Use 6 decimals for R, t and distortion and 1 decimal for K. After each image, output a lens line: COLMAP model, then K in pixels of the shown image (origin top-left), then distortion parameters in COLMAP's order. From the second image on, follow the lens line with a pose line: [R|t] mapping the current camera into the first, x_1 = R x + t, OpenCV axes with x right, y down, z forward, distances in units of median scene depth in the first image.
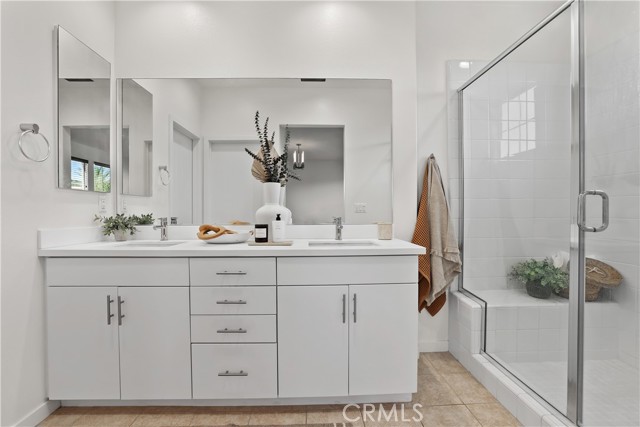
lens RADIAL K [[284.4, 0, 321.6], [0, 284.4, 213.9], [0, 0, 1]] dist [-0.038005, 0.013708]
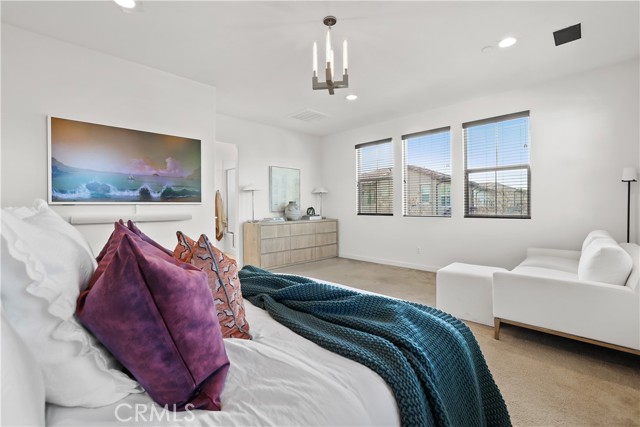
lens RADIAL K [[284.4, 0, 320.4], [0, 284.4, 213.9], [0, 0, 1]] dist [-0.038005, 0.013708]
pose [[0.712791, -0.009164, 0.701316, -1.114519], [0.005104, 0.999956, 0.007879, 0.043398], [-0.701357, -0.002037, 0.712807, -2.252902]]
